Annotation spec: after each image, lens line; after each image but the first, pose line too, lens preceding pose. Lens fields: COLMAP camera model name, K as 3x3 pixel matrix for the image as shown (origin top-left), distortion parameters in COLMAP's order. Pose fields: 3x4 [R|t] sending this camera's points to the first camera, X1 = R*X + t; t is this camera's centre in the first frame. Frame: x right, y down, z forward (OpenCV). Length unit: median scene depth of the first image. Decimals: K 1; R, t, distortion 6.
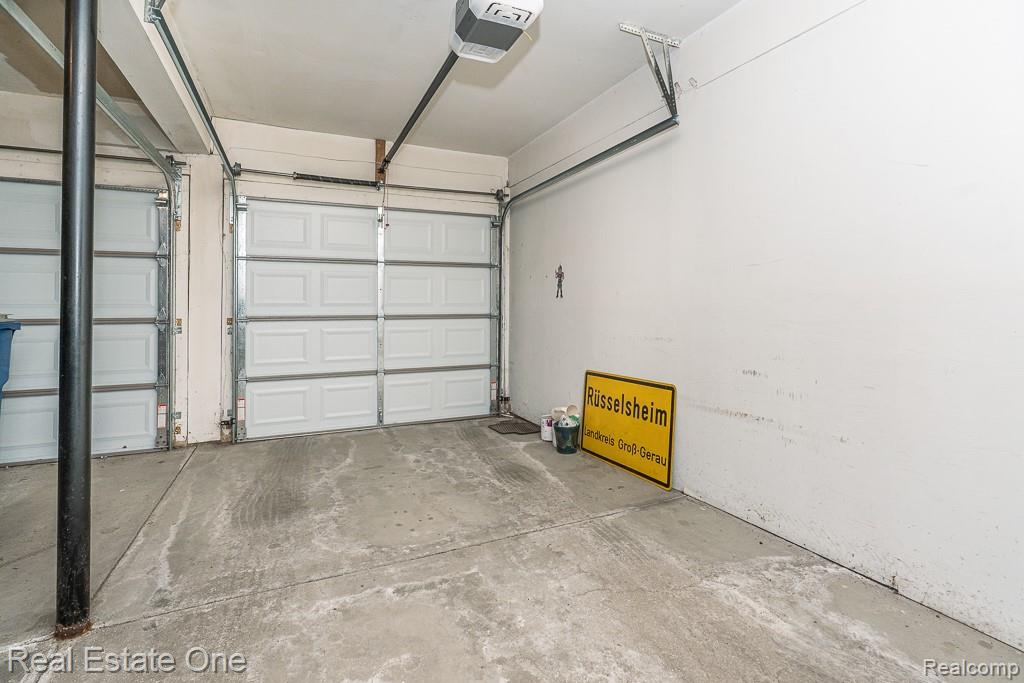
lens RADIAL K [[473.7, 0, 499.1], [0, 473.7, 295.1], [0, 0, 1]] dist [-0.005434, 0.001811]
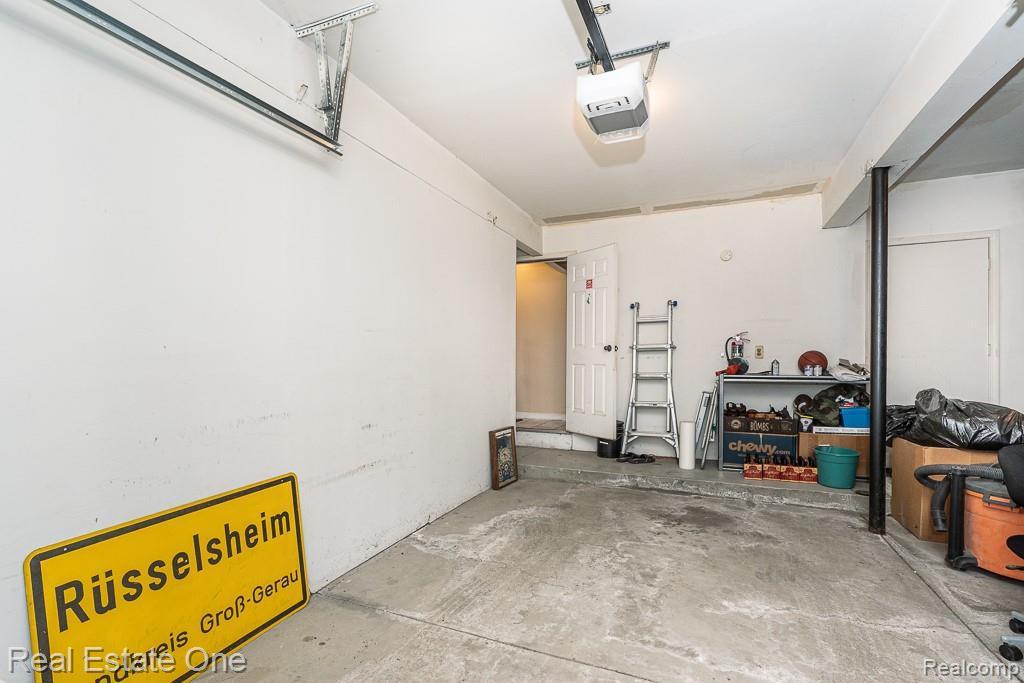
lens RADIAL K [[473.7, 0, 513.4], [0, 473.7, 376.6], [0, 0, 1]] dist [-0.005434, 0.001811]
pose [[-0.688914, -0.019804, 0.724572, -0.429171], [-0.007230, 0.999765, 0.020451, 0.016973], [-0.724807, 0.008851, -0.688895, 1.266992]]
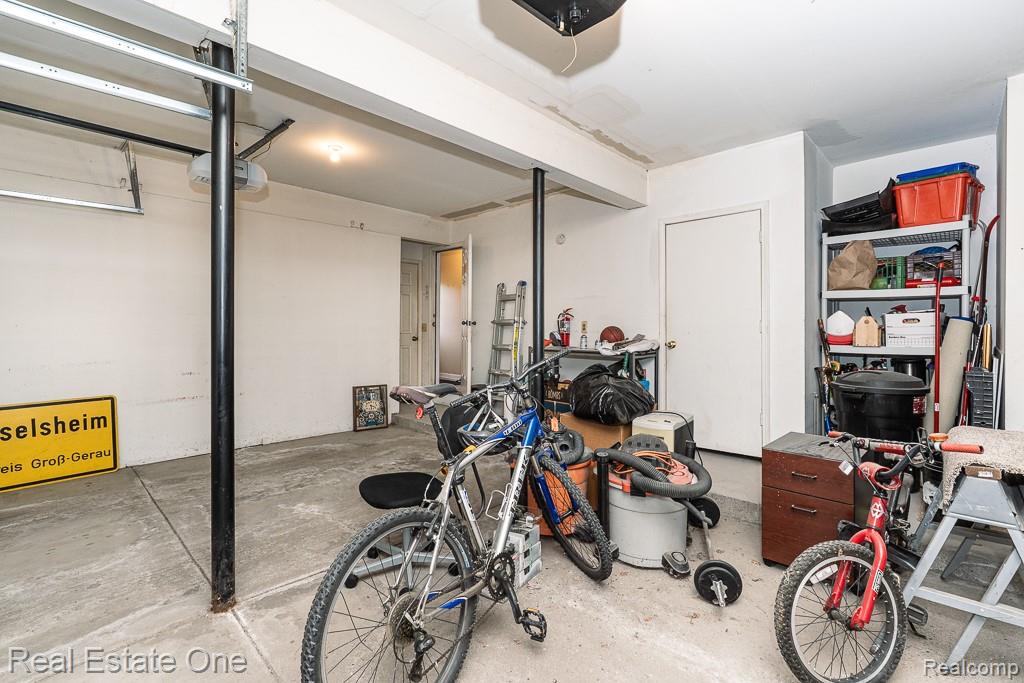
lens RADIAL K [[473.7, 0, 519.3], [0, 473.7, 336.8], [0, 0, 1]] dist [-0.005434, 0.001811]
pose [[-0.382733, -0.013791, 0.923756, -1.338223], [-0.020056, 0.999777, 0.006616, -0.010568], [-0.923641, -0.015994, -0.382924, 0.440020]]
